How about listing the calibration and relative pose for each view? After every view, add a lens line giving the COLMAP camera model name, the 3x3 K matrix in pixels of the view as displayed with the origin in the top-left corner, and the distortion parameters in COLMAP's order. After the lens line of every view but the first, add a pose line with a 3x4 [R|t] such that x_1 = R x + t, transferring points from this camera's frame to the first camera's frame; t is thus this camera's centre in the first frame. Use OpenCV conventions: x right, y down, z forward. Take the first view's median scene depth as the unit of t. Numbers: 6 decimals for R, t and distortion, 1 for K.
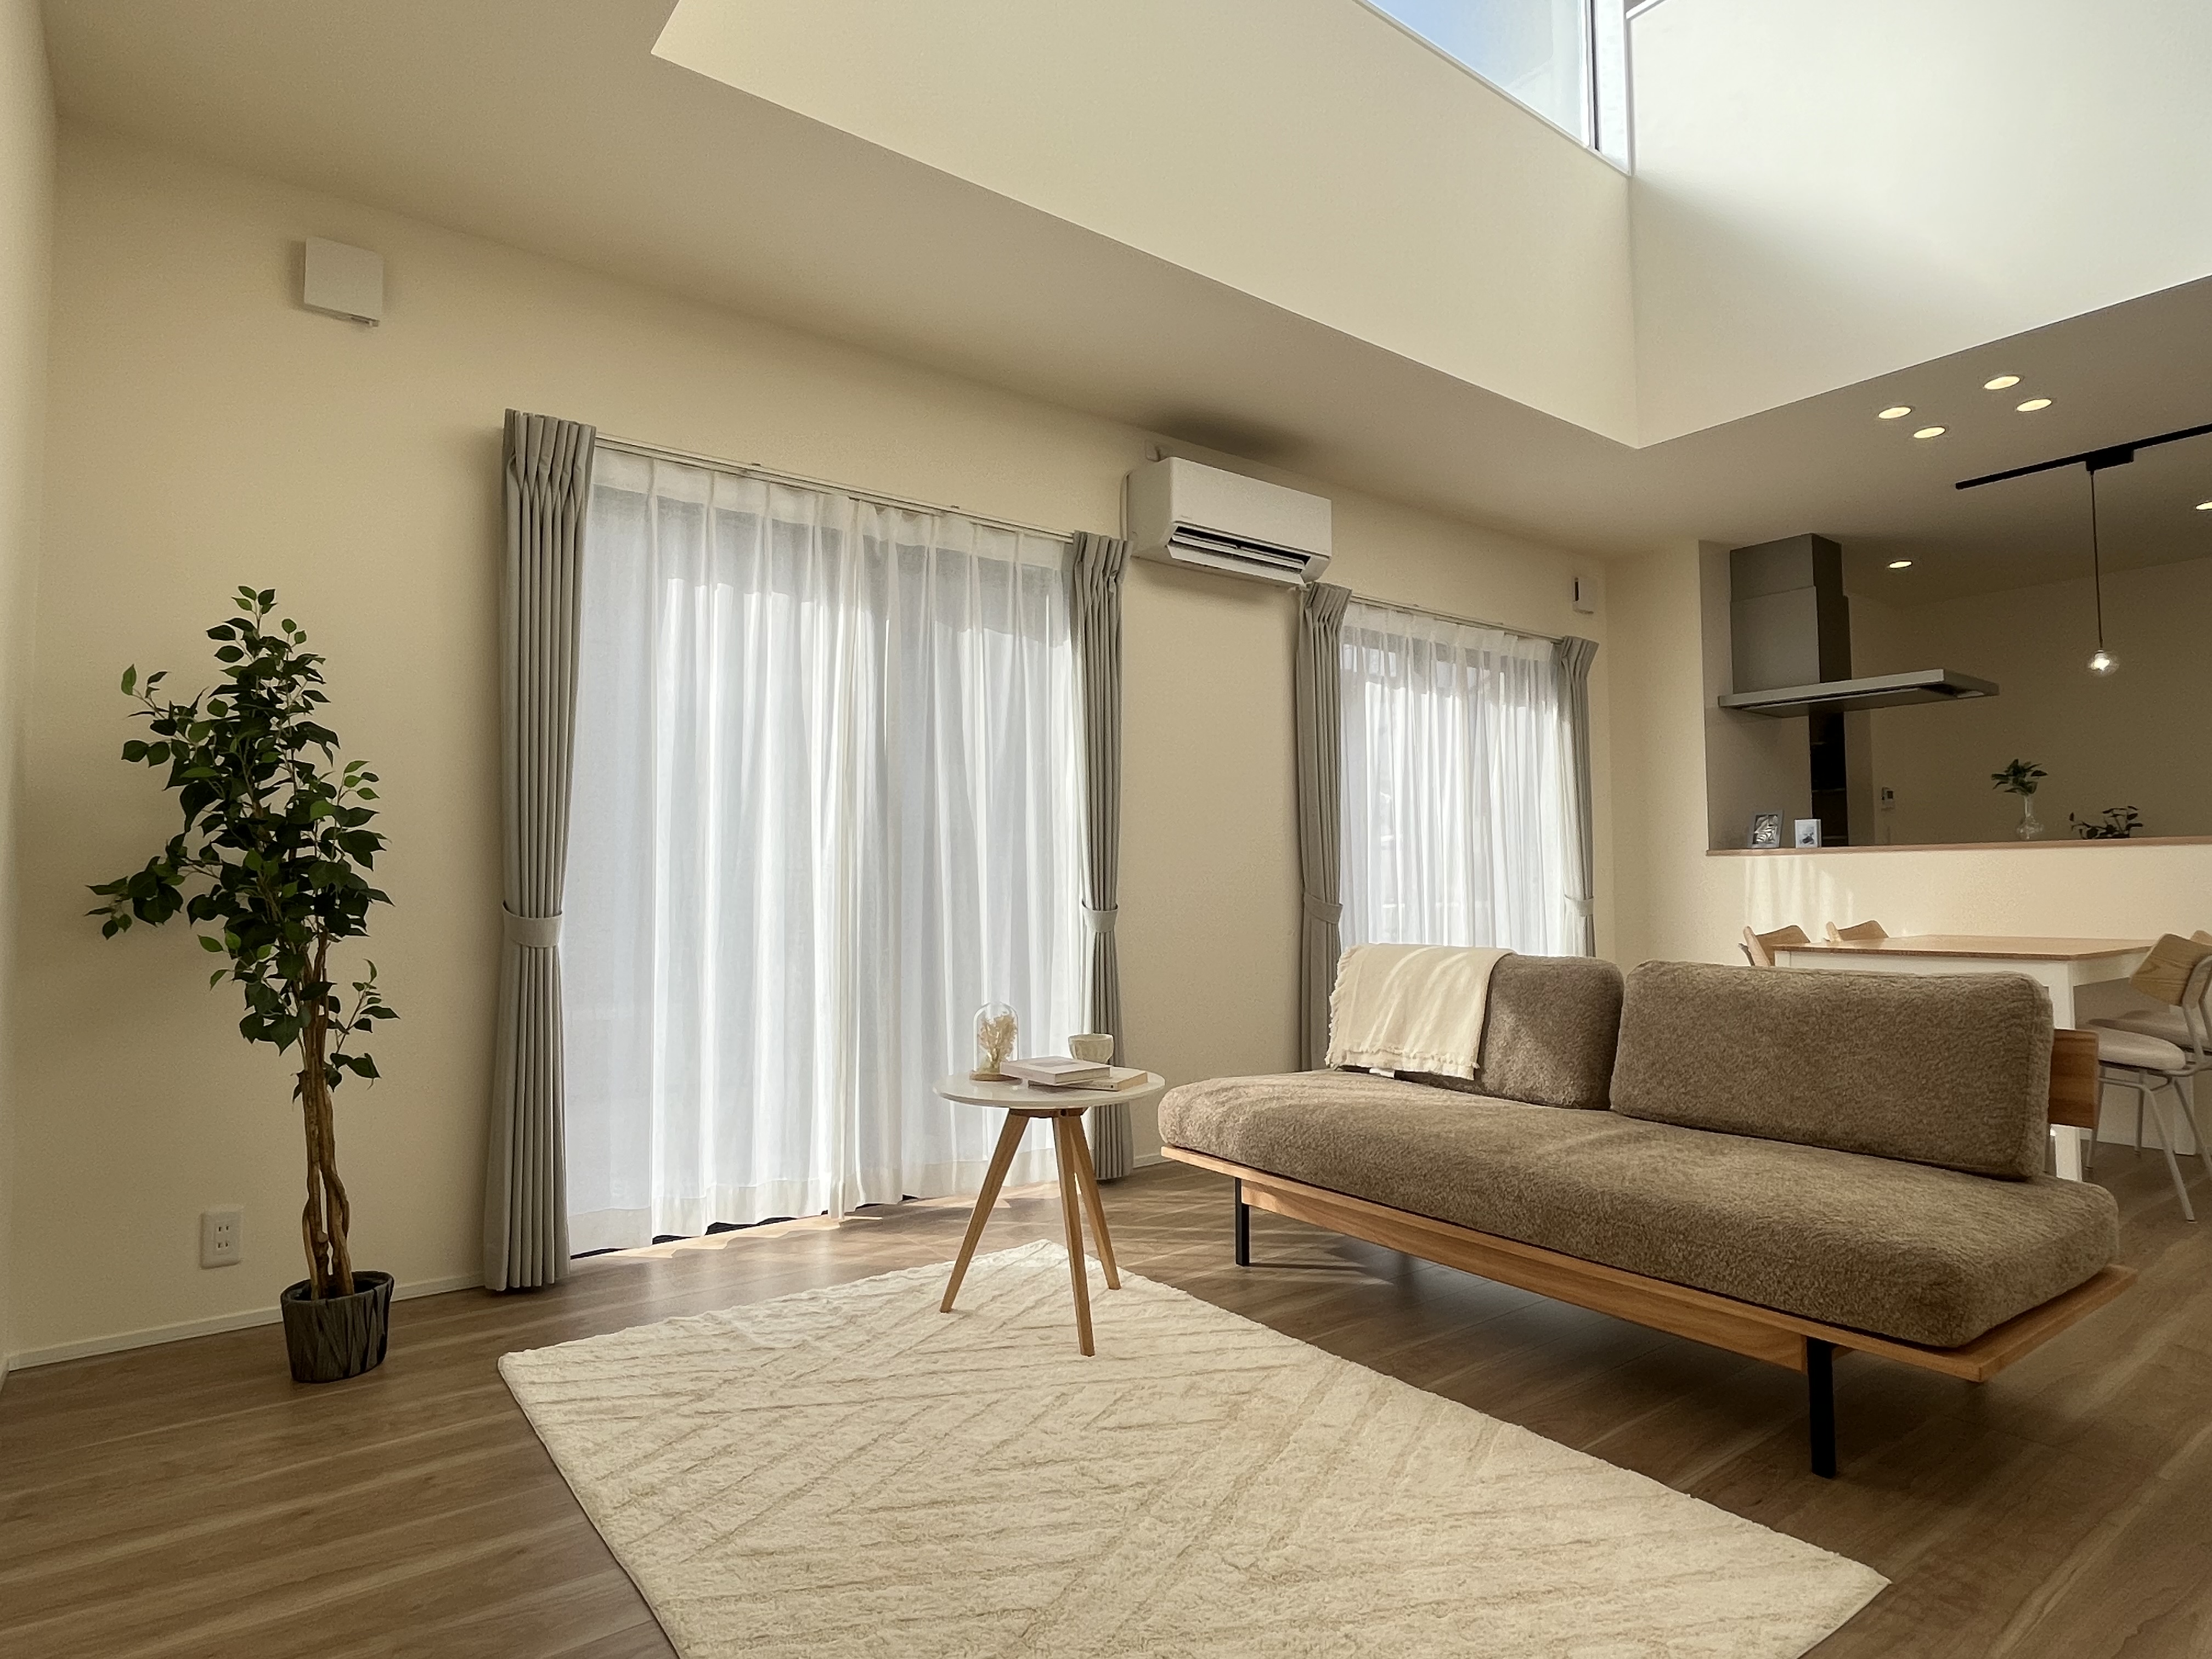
lens RADIAL K [[1214.9, 0, 1096.1], [0, 1214.9, 826.1], [0, 0, 1]] dist [-0.000744, -0.001198]
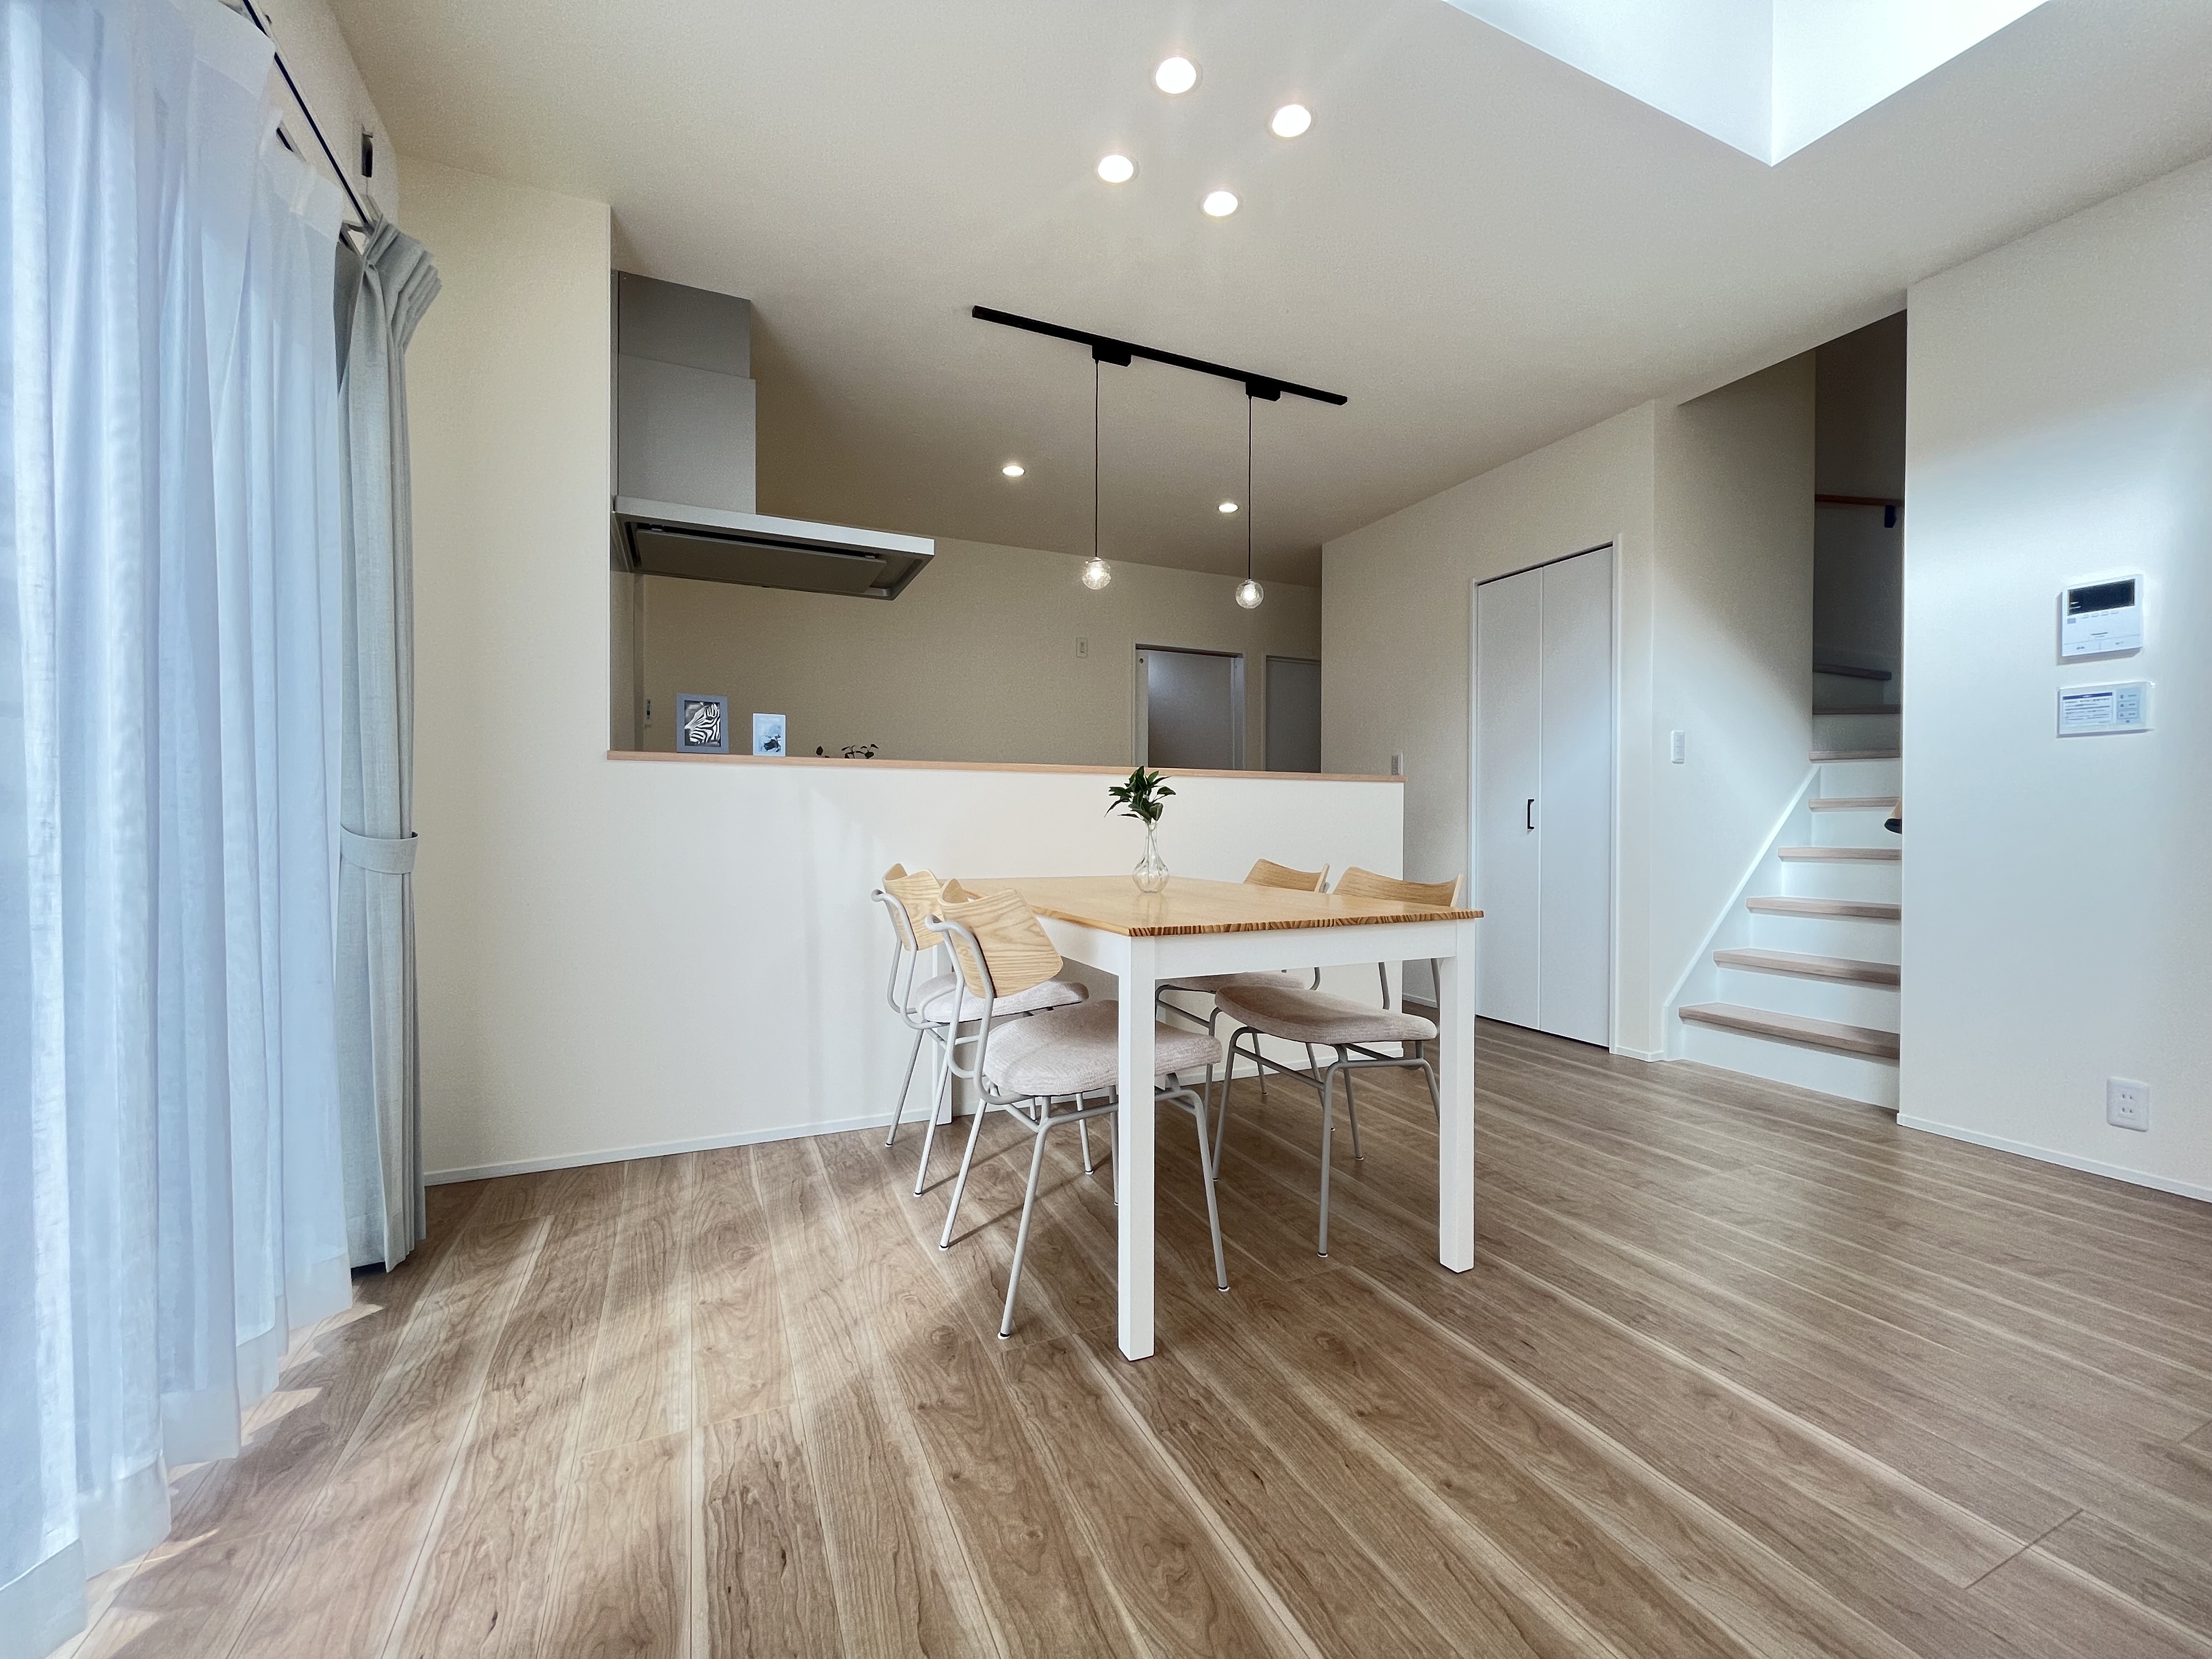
lens RADIAL K [[895.2, 0, 1095.4], [0, 895.2, 833.9], [0, 0, 1]] dist [-0.004101, -0.000427]
pose [[0.226548, -0.004238, 0.973991, 0.226103], [-0.056472, 0.998251, 0.017478, 0.063977], [-0.972362, -0.058963, 0.225912, 1.094552]]
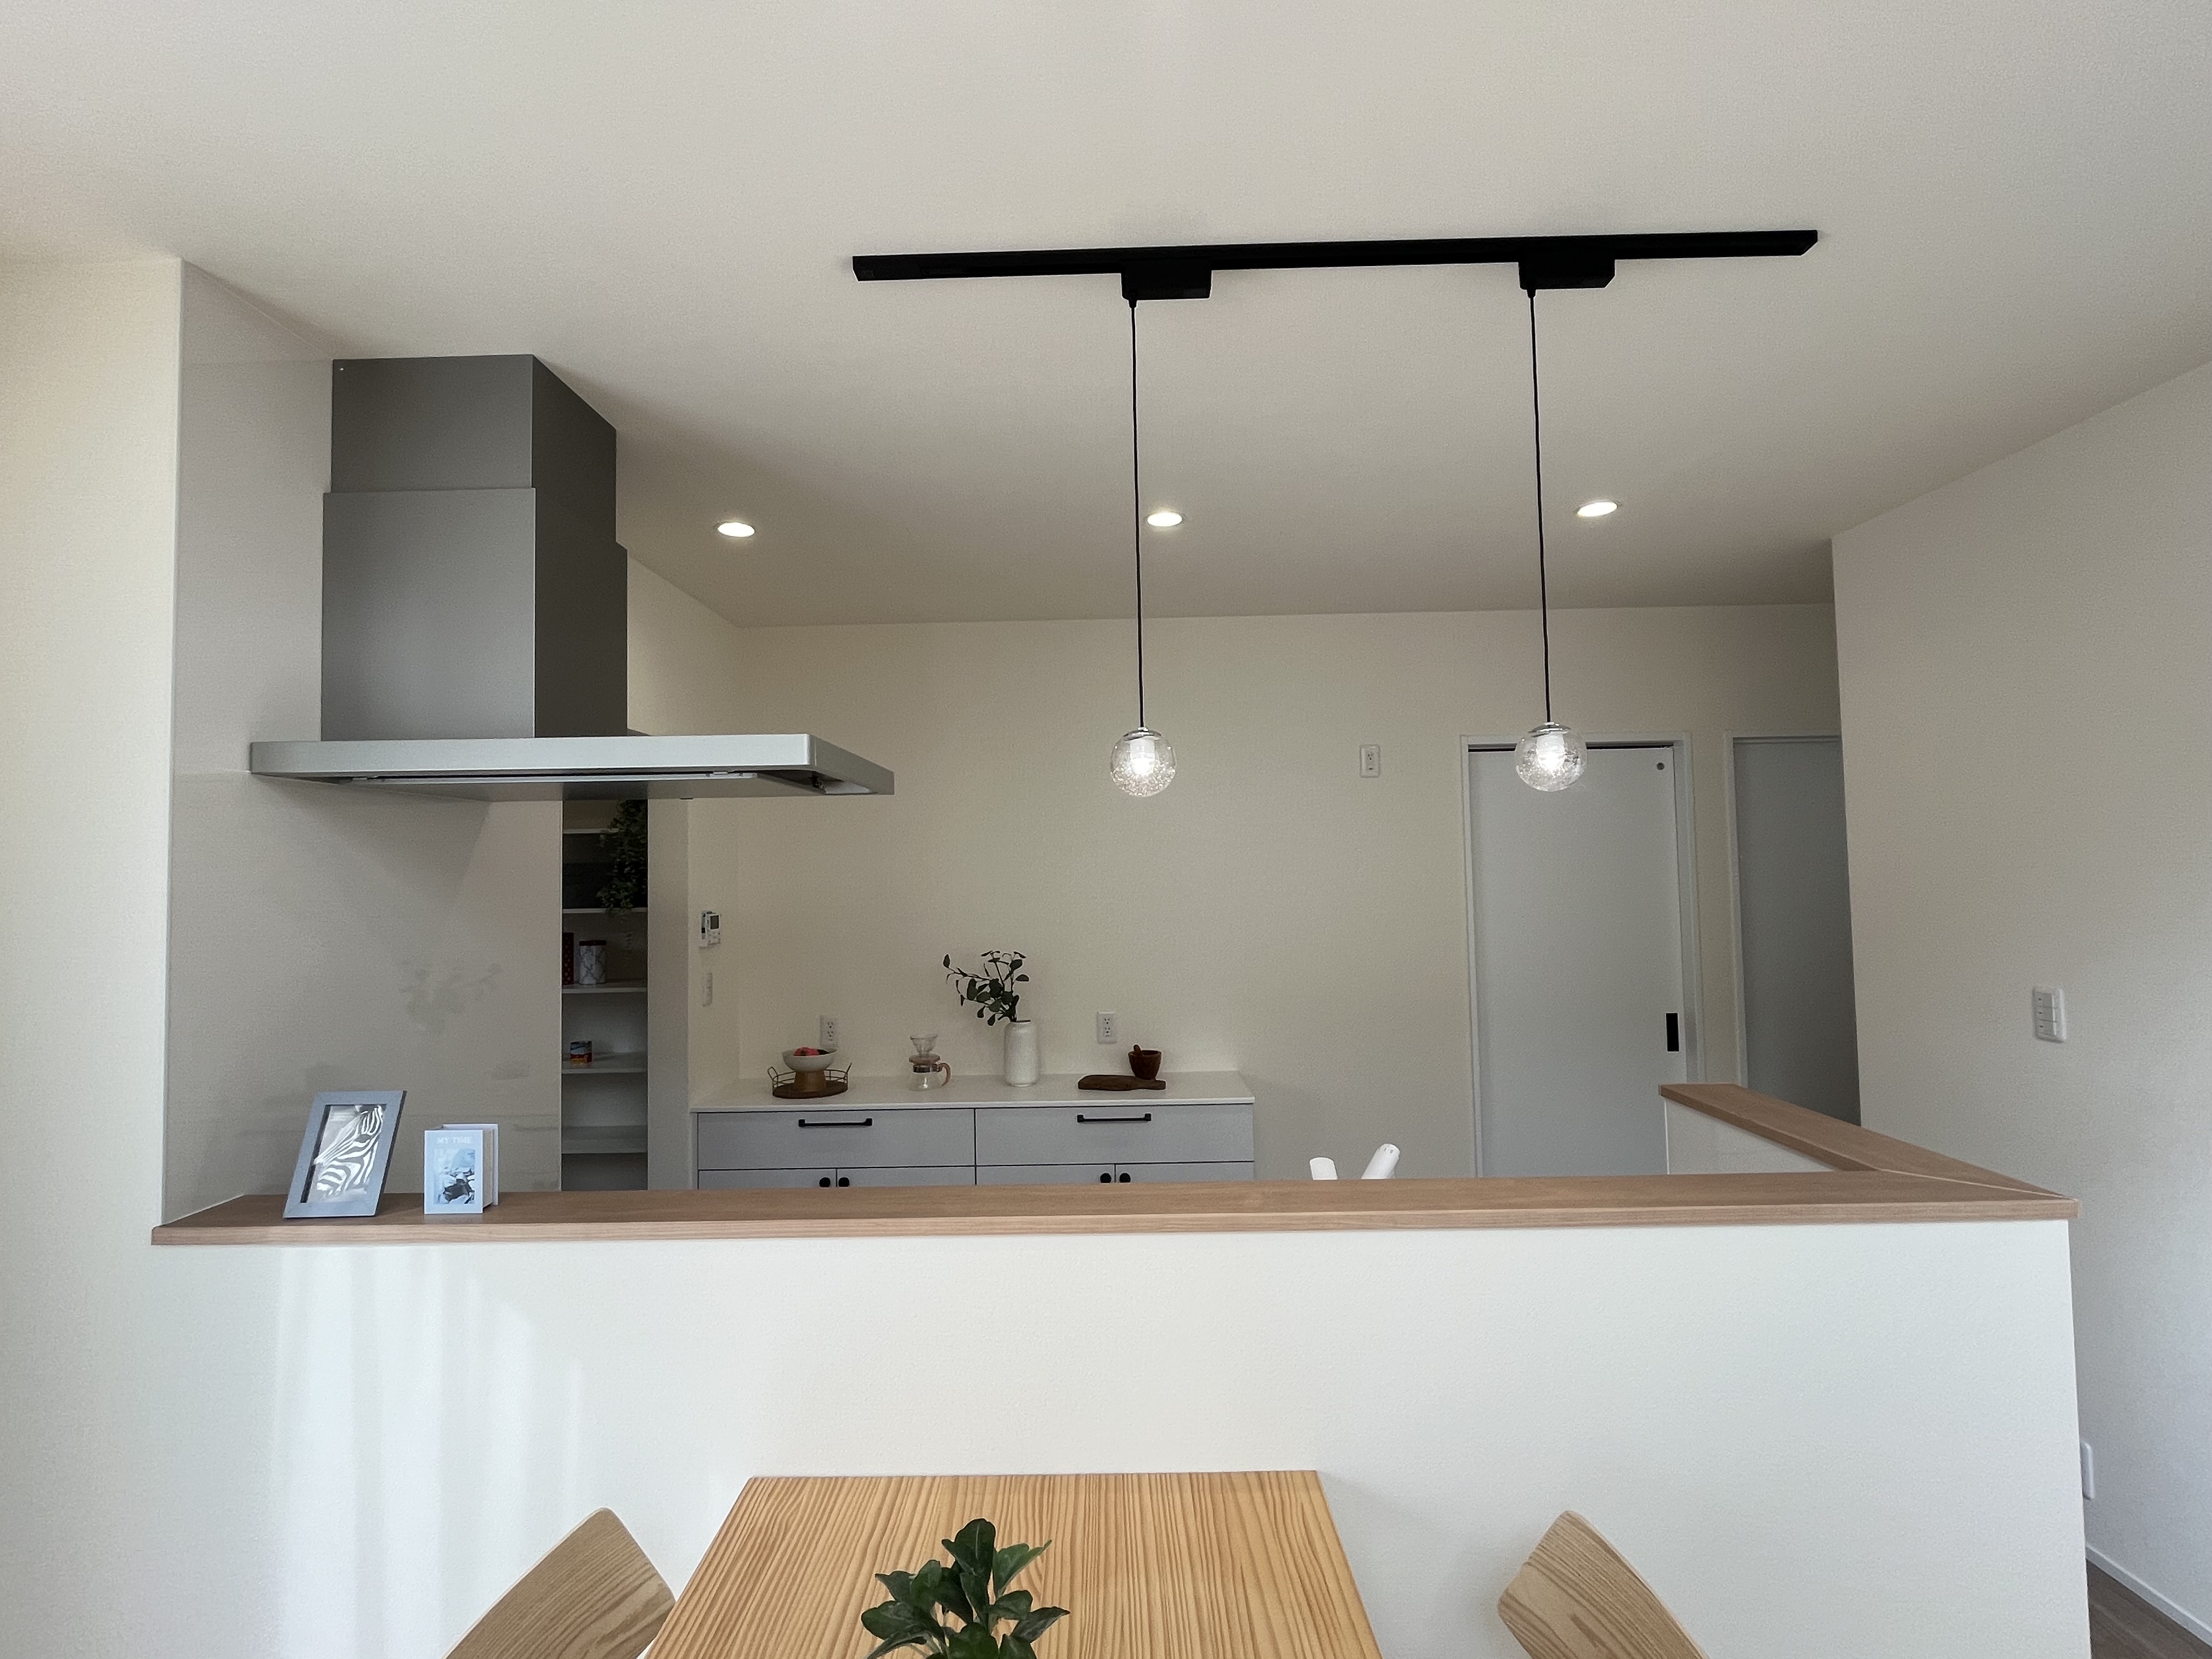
lens RADIAL K [[1028.1, 0, 1094.2], [0, 1028.1, 829.4], [0, 0, 1]] dist [-0.002512, -0.000119]
pose [[0.615343, 0.027768, 0.787771, 0.713492], [-0.026295, 0.999546, -0.014693, -0.139376], [-0.787821, -0.011673, 0.615794, 1.044781]]
